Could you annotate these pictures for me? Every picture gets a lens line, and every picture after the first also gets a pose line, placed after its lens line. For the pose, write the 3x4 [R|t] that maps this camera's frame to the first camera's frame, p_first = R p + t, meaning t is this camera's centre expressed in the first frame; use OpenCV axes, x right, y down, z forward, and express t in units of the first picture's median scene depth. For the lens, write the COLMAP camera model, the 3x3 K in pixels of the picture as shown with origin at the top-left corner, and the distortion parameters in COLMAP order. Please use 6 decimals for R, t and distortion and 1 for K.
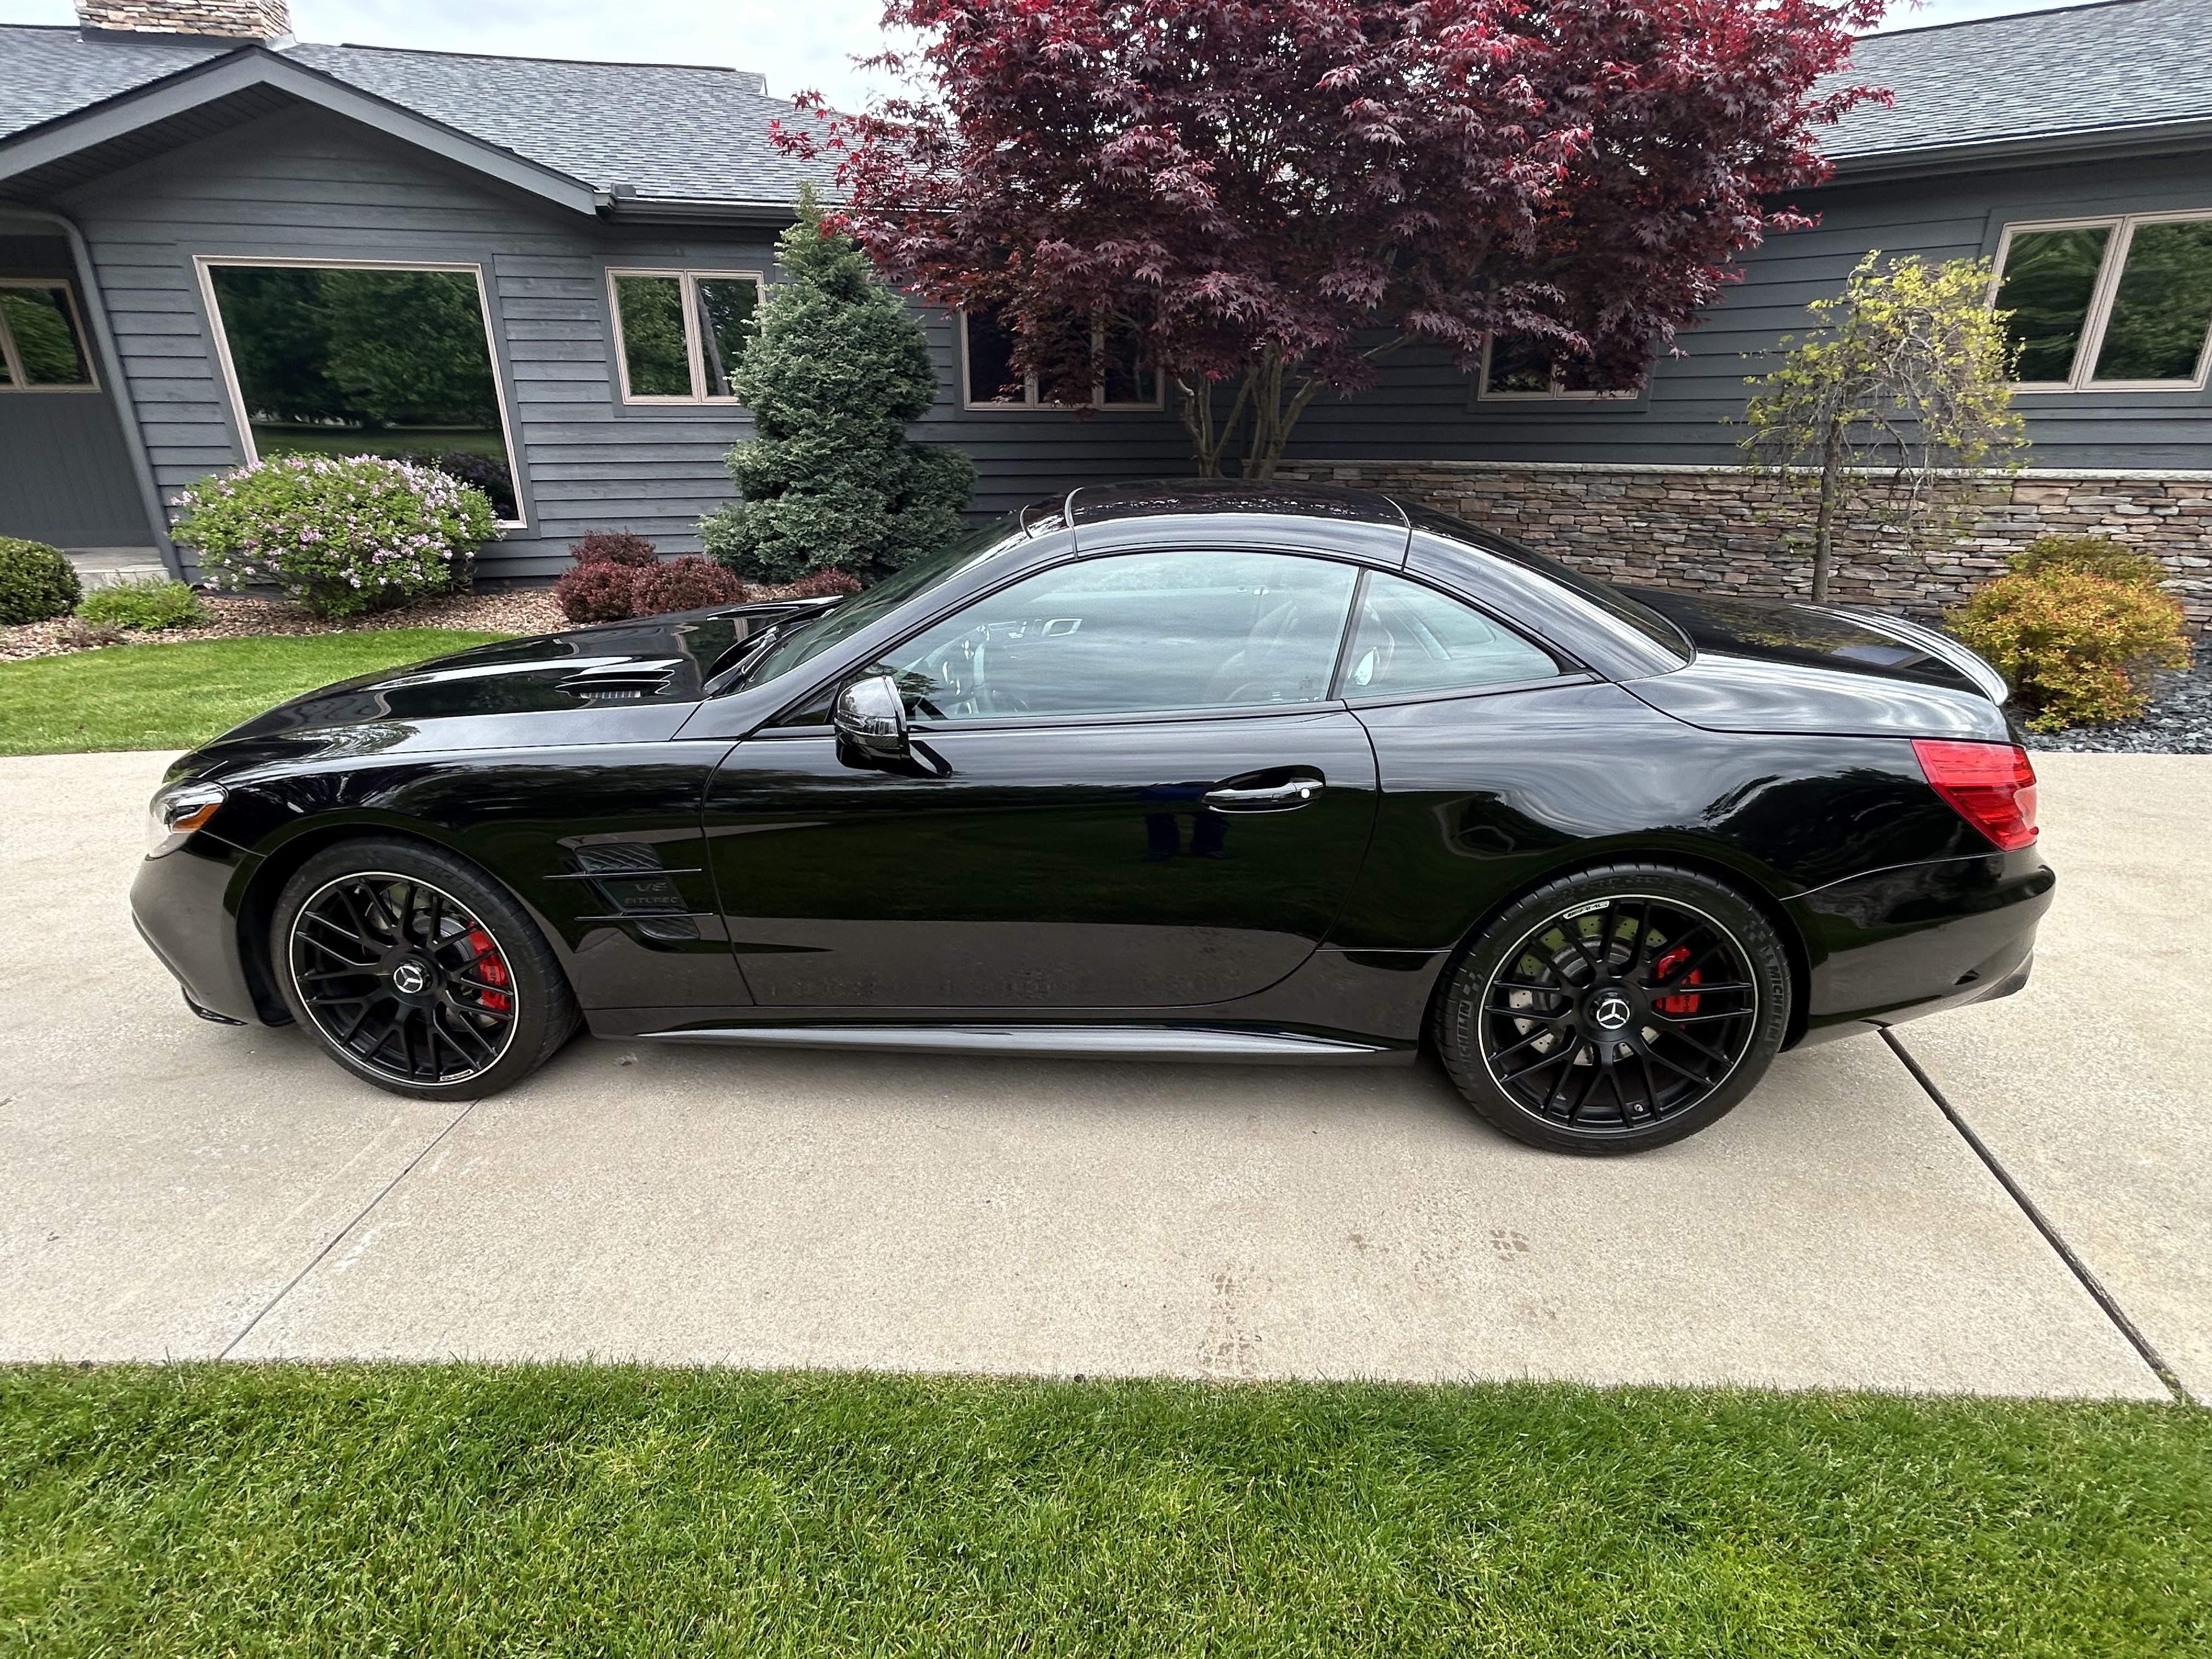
lens RADIAL K [[1086.3, 0, 1106.8], [0, 1086.3, 824.5], [0, 0, 1]] dist [-0.004852, 0.003387]
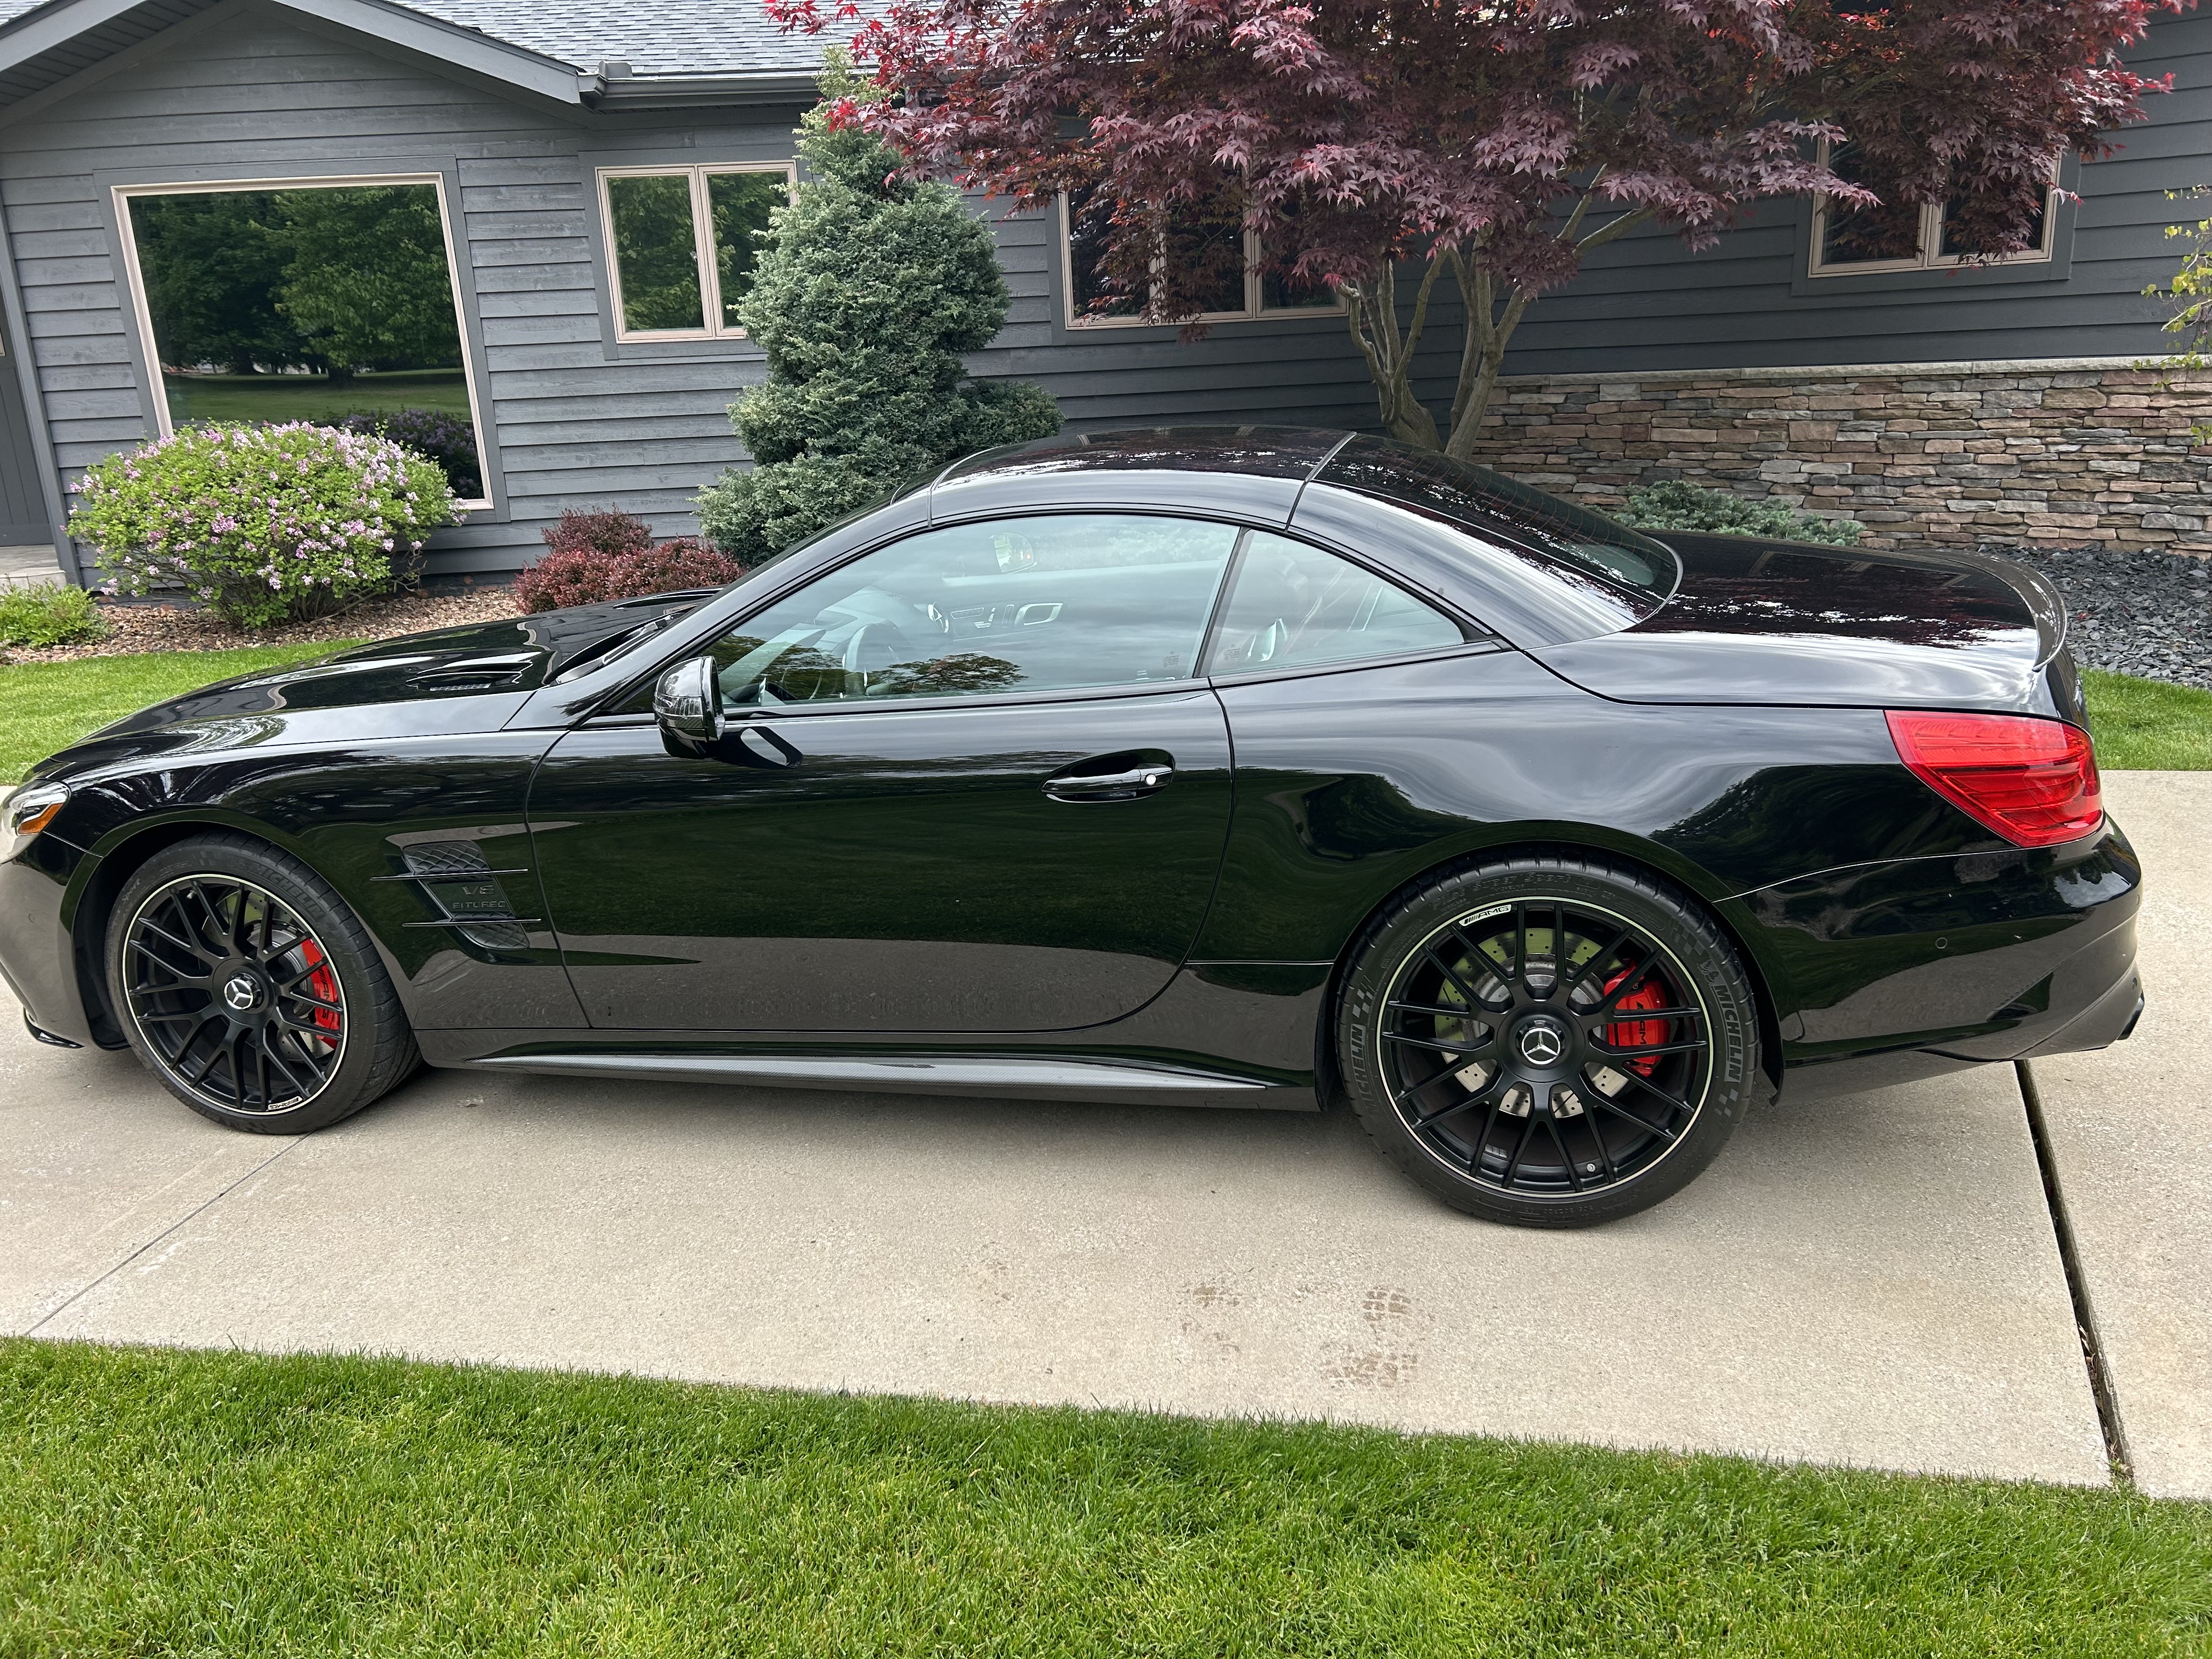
lens RADIAL K [[1681.6, 0, 1115.8], [0, 1681.6, 832.8], [0, 0, 1]] dist [0.067892, -0.078301]
pose [[0.986766, -0.000109, -0.162153, 0.113989], [-0.010280, 0.997946, -0.063229, 0.030943], [0.161826, 0.064060, 0.984738, -0.109830]]
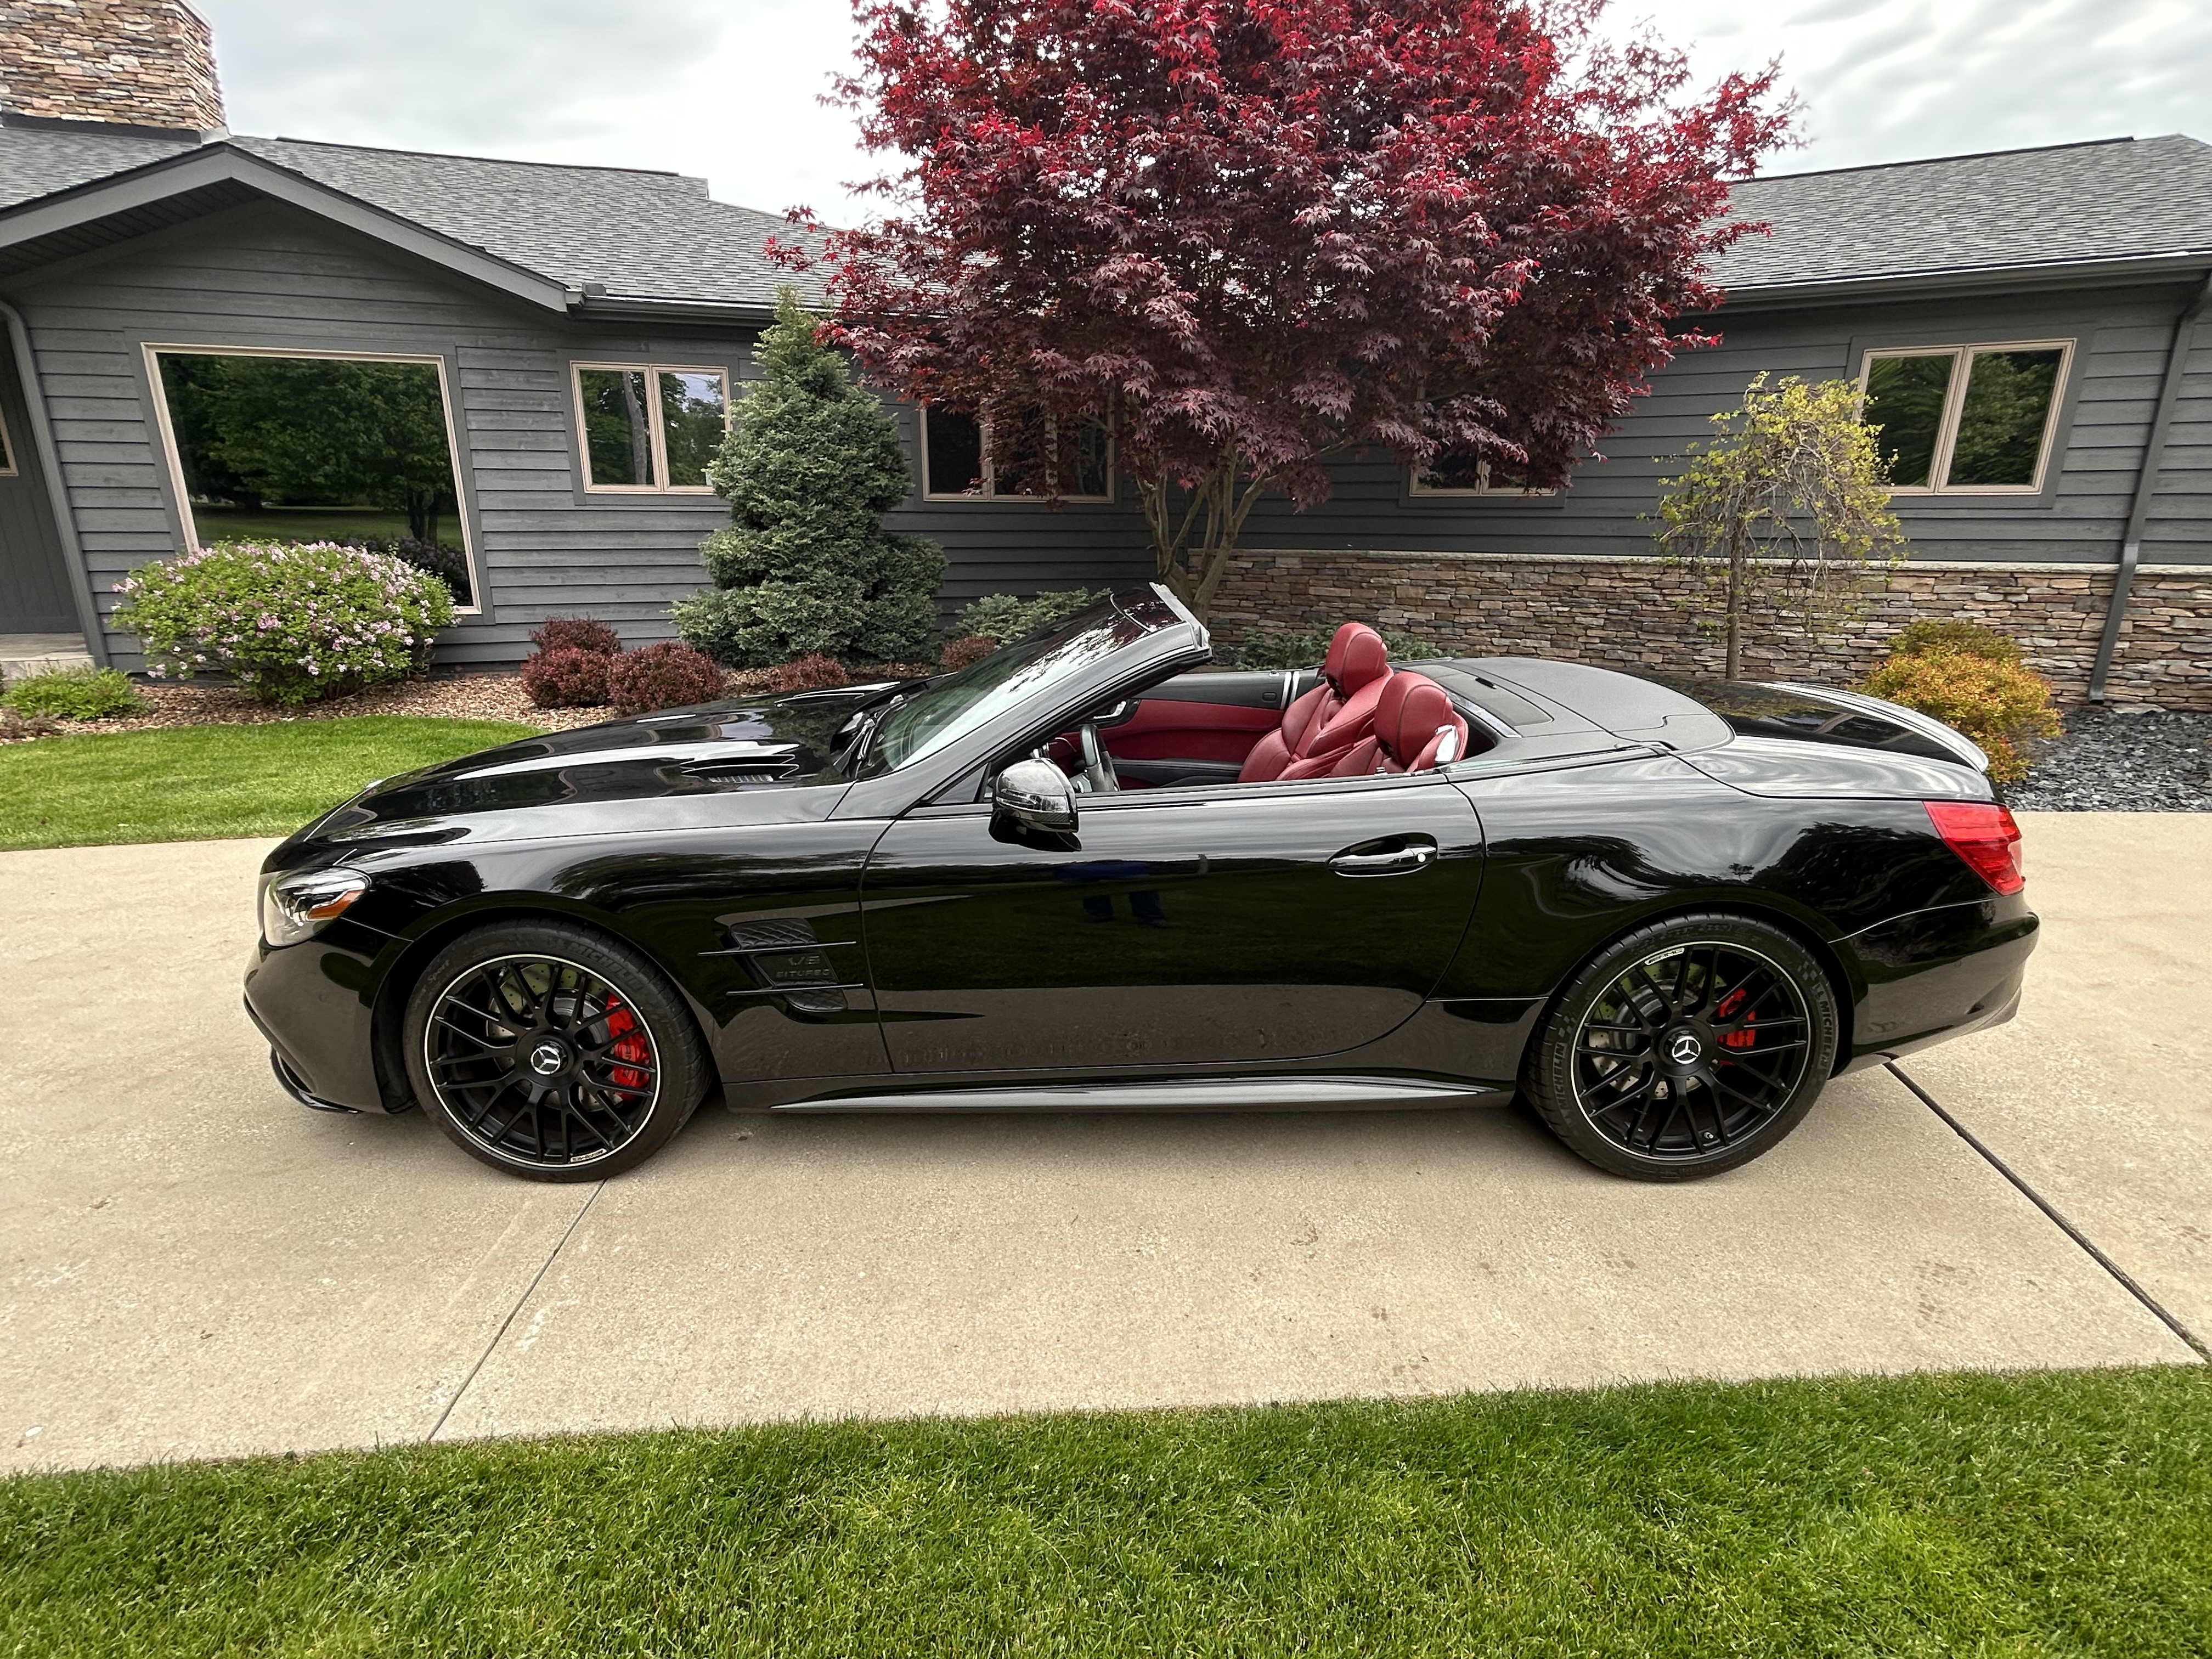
lens RADIAL K [[1086.3, 0, 1106.8], [0, 1086.3, 824.5], [0, 0, 1]] dist [-0.004852, 0.003387]
pose [[0.996113, -0.018176, 0.086188, -0.070582], [0.024255, 0.997251, -0.070019, 0.002161], [-0.084678, 0.071837, 0.993815, -0.024583]]
